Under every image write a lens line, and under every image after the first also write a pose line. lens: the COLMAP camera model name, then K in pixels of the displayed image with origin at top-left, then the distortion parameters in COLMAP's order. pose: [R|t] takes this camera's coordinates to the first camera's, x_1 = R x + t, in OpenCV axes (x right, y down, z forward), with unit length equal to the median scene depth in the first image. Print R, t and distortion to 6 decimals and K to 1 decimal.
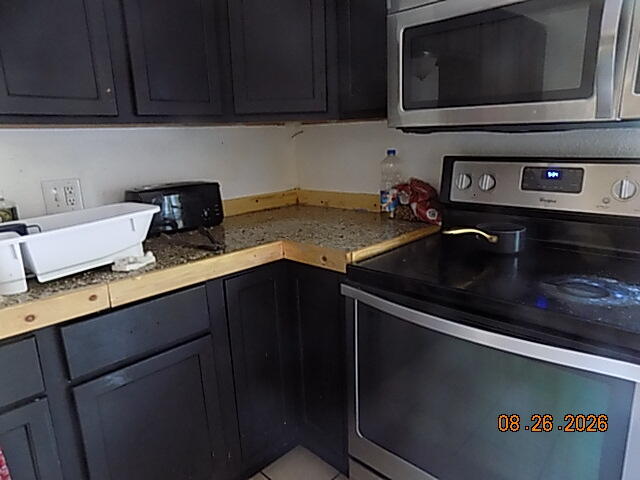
lens RADIAL K [[427.6, 0, 320.5], [0, 427.6, 242.5], [0, 0, 1]] dist [-0.069329, 0.062854]
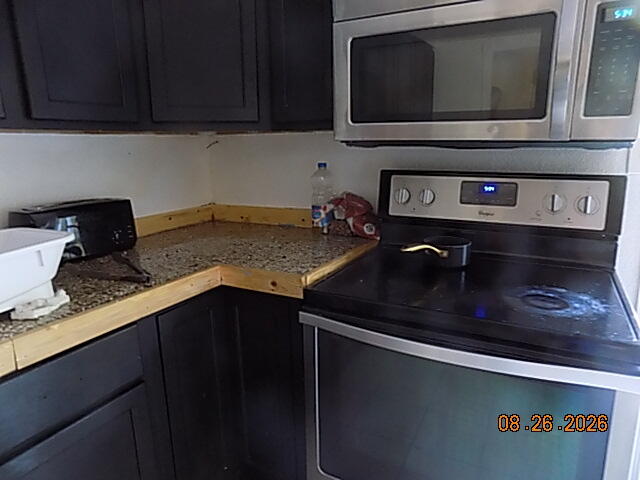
lens RADIAL K [[427.6, 0, 320.5], [0, 427.6, 242.5], [0, 0, 1]] dist [-0.069329, 0.062854]
pose [[0.964255, -0.040199, 0.261908, -0.125639], [0.045609, 0.998853, -0.014606, -0.030993], [-0.261020, 0.026030, 0.964982, 0.096645]]
